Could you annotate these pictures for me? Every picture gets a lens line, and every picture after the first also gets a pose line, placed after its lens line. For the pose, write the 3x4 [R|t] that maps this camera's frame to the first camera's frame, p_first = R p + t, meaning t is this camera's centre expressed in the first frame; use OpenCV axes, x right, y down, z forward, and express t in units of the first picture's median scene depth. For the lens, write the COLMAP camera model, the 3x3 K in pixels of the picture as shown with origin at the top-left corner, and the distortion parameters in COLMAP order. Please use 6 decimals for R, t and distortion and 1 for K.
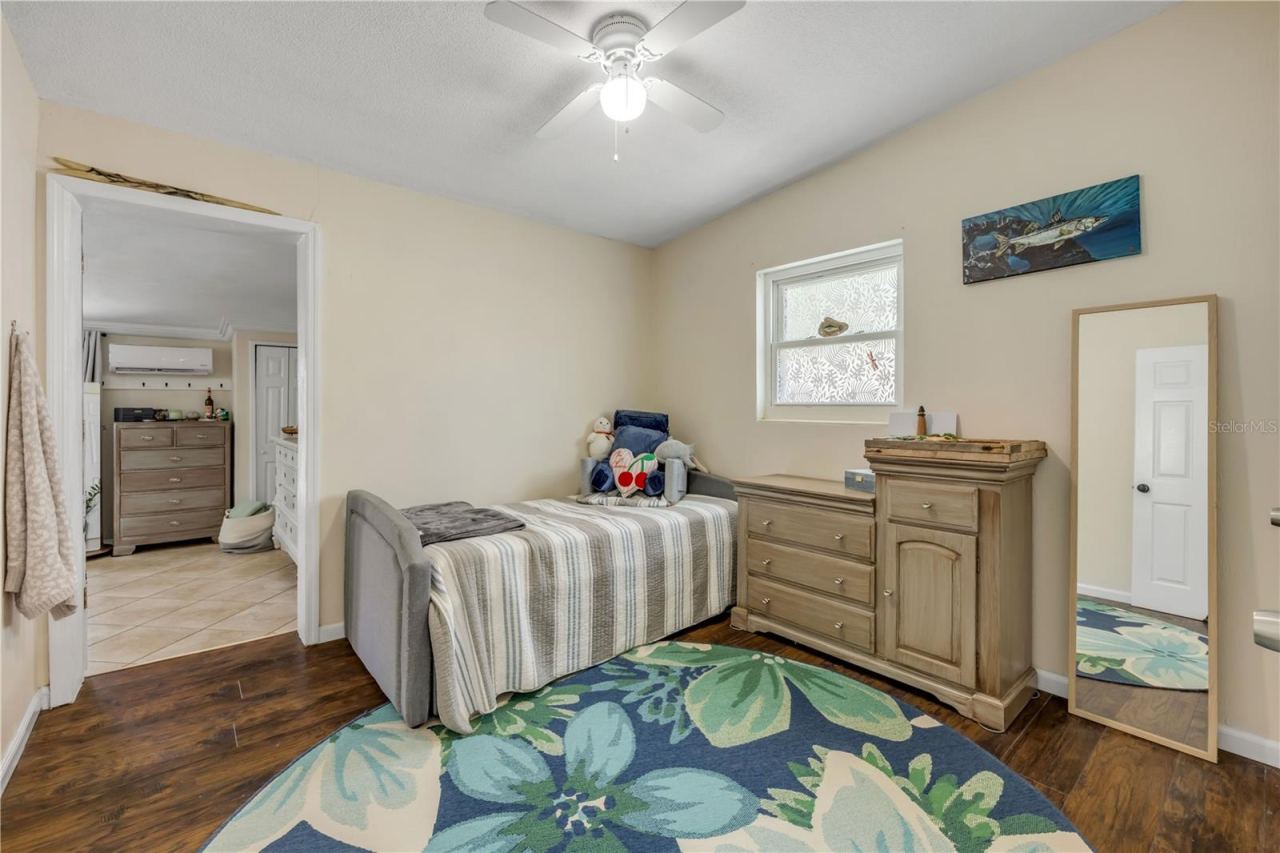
lens RADIAL K [[548.1, 0, 636.6], [0, 548.1, 400.2], [0, 0, 1]] dist [-0.002812, -0.000332]
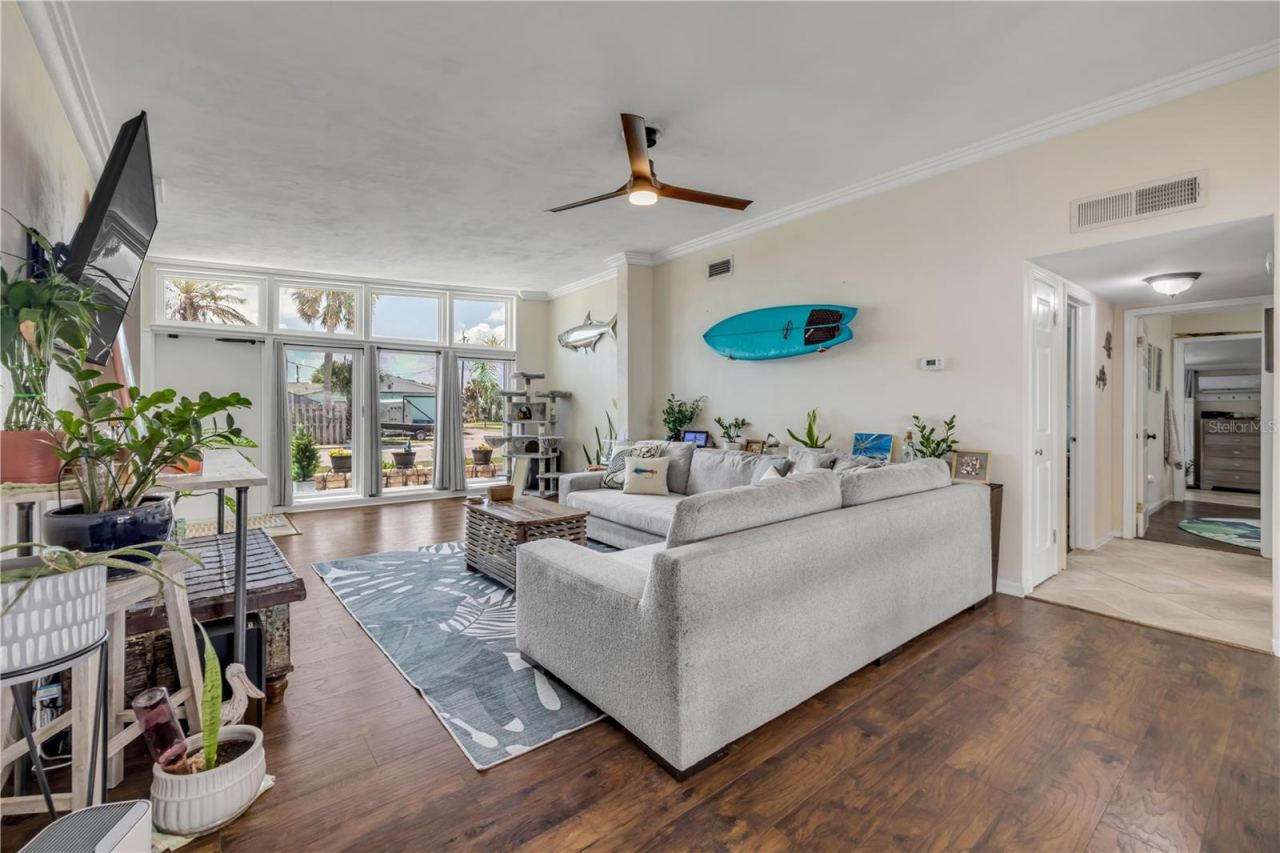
lens RADIAL K [[542.7, 0, 641.3], [0, 542.7, 408.2], [0, 0, 1]] dist [0.000768, 0.000182]
pose [[-0.007215, 0.004095, -0.999966, 0.915748], [-0.002383, 0.999989, 0.004112, 0.001191], [0.999971, 0.002412, -0.007205, -0.902727]]
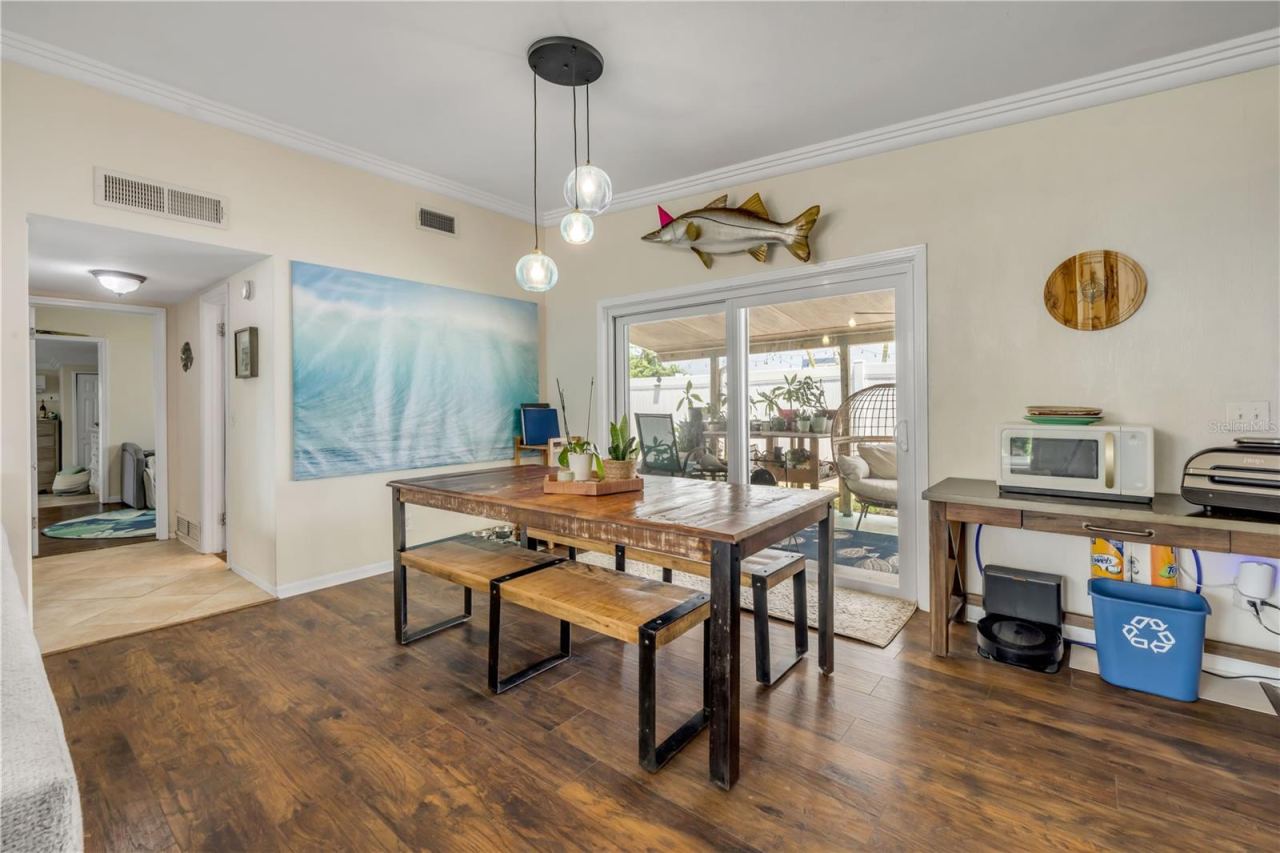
lens RADIAL K [[542.7, 0, 641.3], [0, 542.7, 408.2], [0, 0, 1]] dist [0.000768, 0.000182]
pose [[0.980038, -0.004742, 0.198753, 0.710482], [0.003716, 0.999978, 0.005538, 0.000791], [-0.198775, -0.004689, 0.980034, -1.036455]]
